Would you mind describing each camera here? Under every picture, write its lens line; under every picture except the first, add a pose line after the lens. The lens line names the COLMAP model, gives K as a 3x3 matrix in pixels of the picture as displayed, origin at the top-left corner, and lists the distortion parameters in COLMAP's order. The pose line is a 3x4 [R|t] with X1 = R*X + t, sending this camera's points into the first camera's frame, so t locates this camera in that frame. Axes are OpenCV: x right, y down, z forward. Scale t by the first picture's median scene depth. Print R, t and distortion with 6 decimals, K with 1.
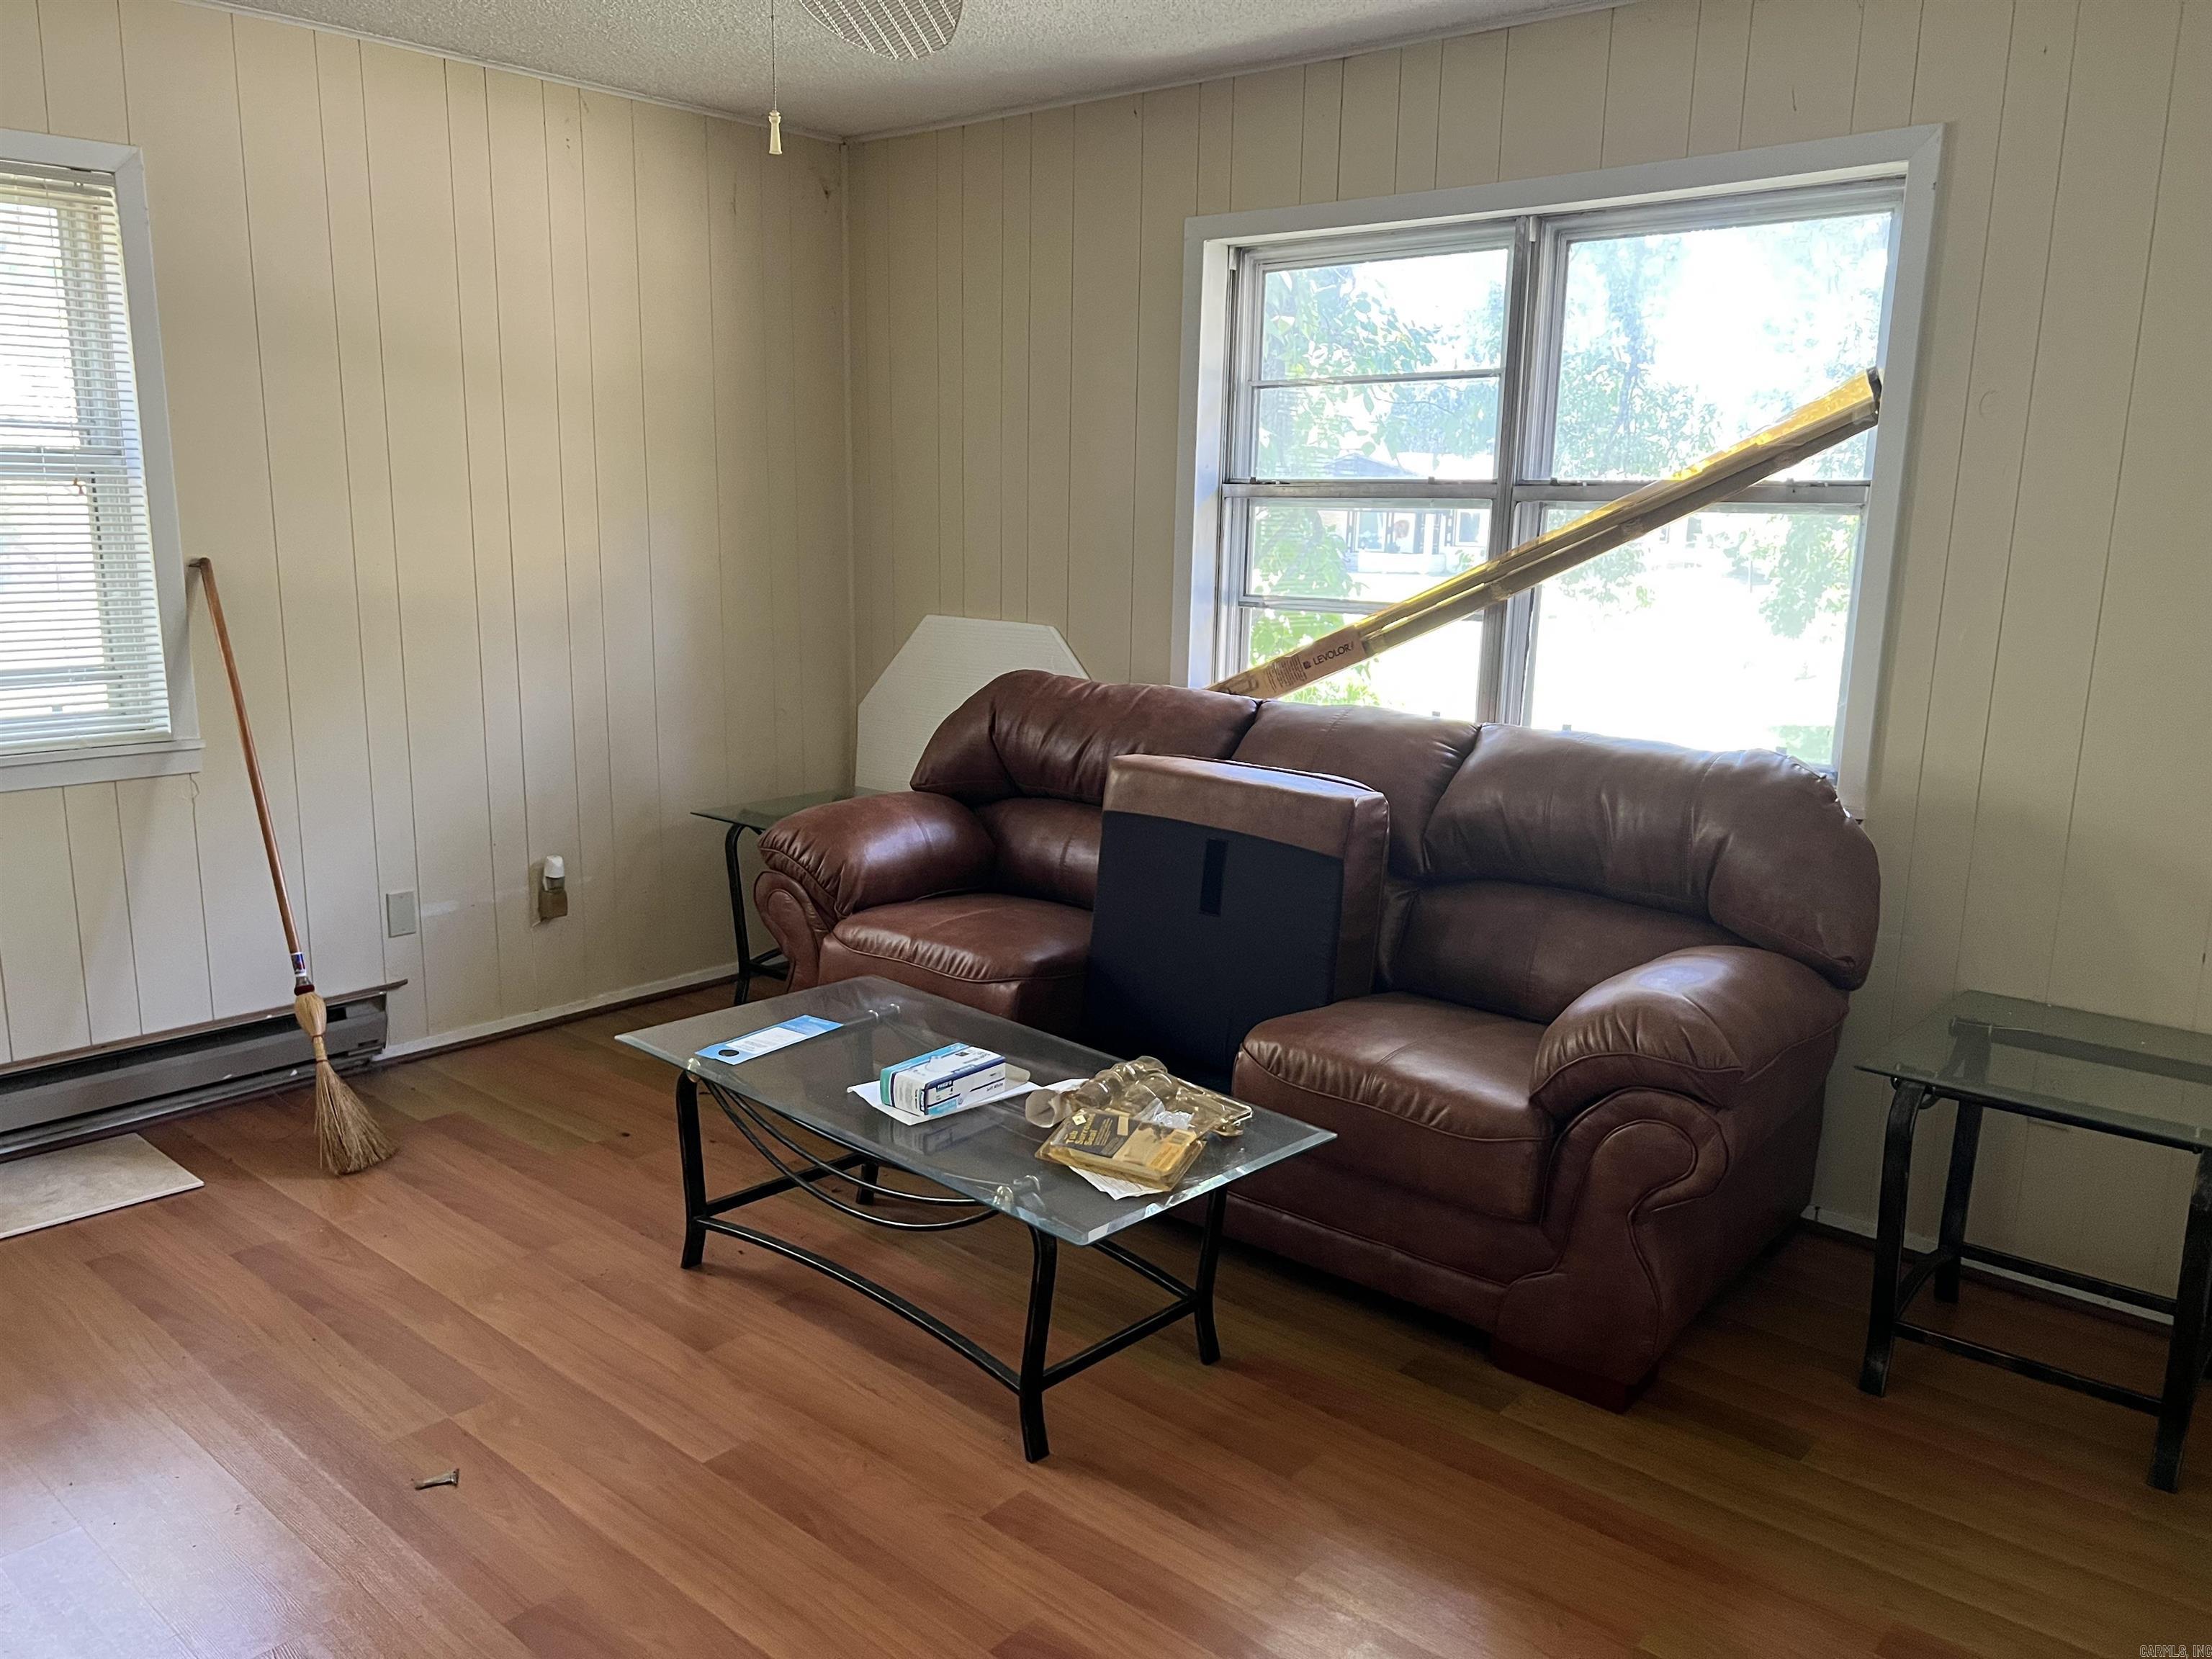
lens RADIAL K [[1679.9, 0, 1106.0], [0, 1679.9, 829.5], [0, 0, 1]] dist [0.046190, -0.001731]
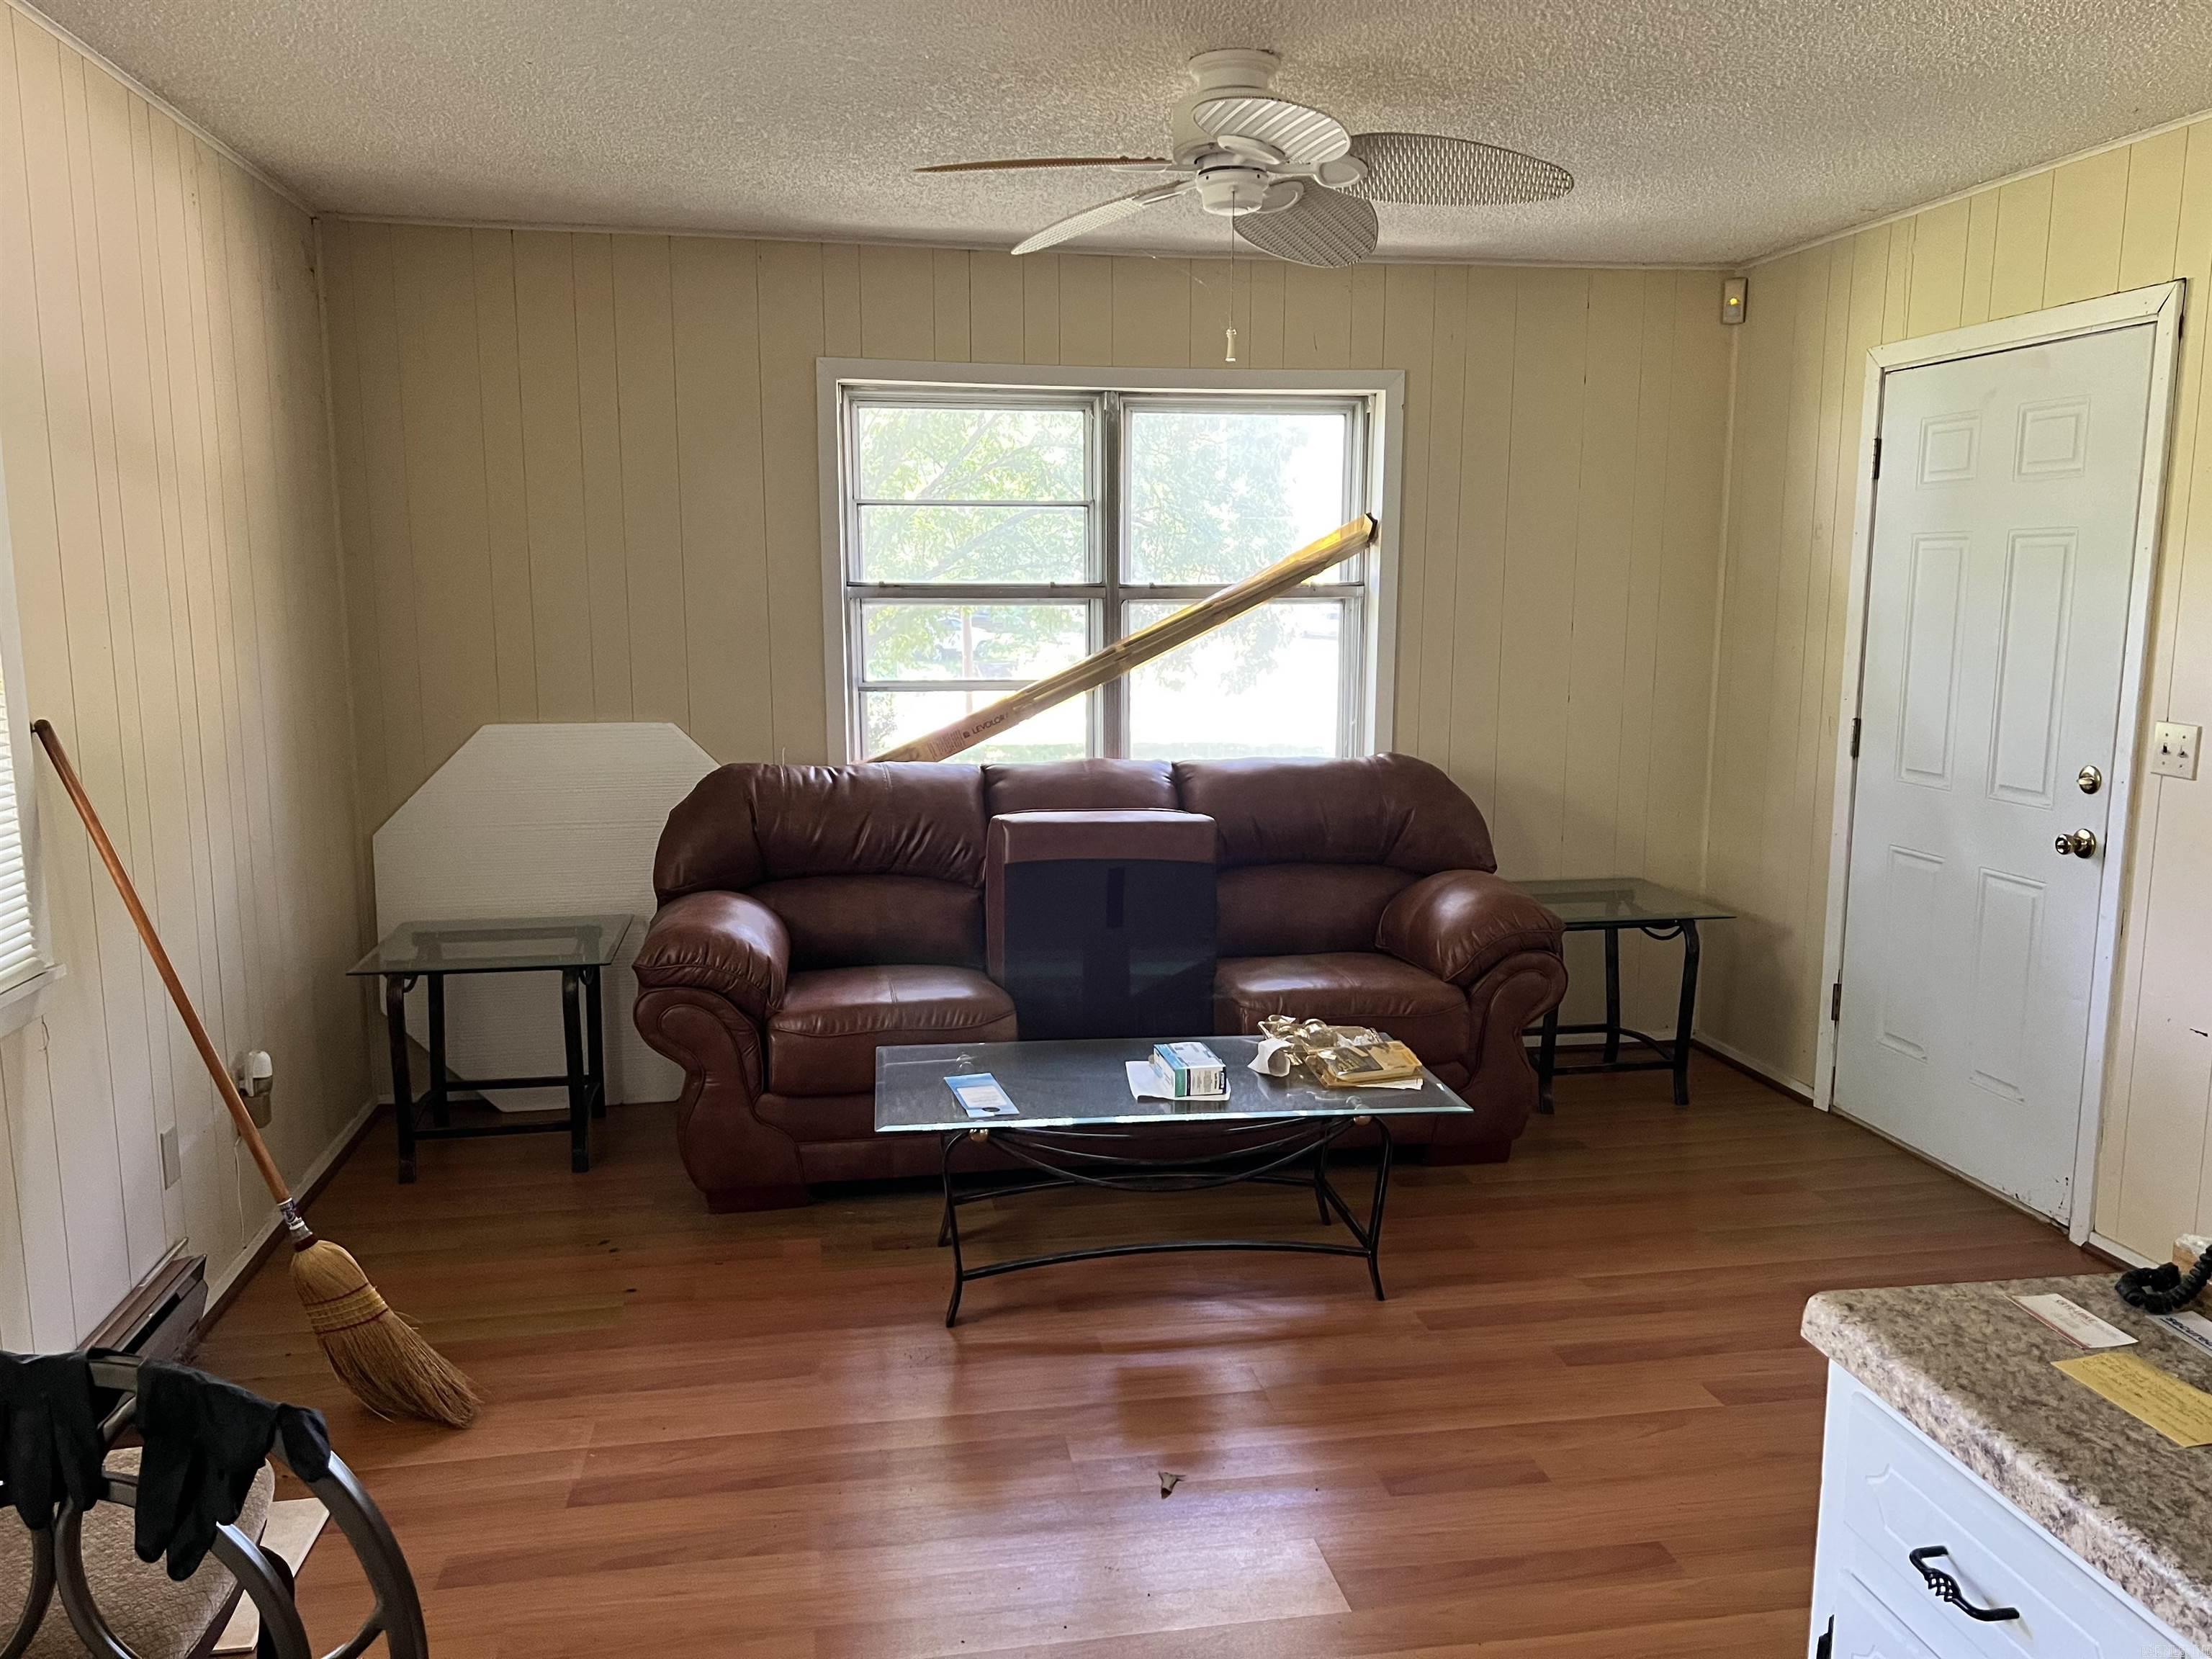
lens RADIAL K [[1666.8, 0, 1106.0], [0, 1666.8, 829.5], [0, 0, 1]] dist [0.134062, -0.001402]
pose [[0.623797, -0.134299, 0.769962, -0.826271], [0.161989, 0.985951, 0.040734, -0.068997], [-0.764616, 0.099316, 0.636788, 0.172884]]
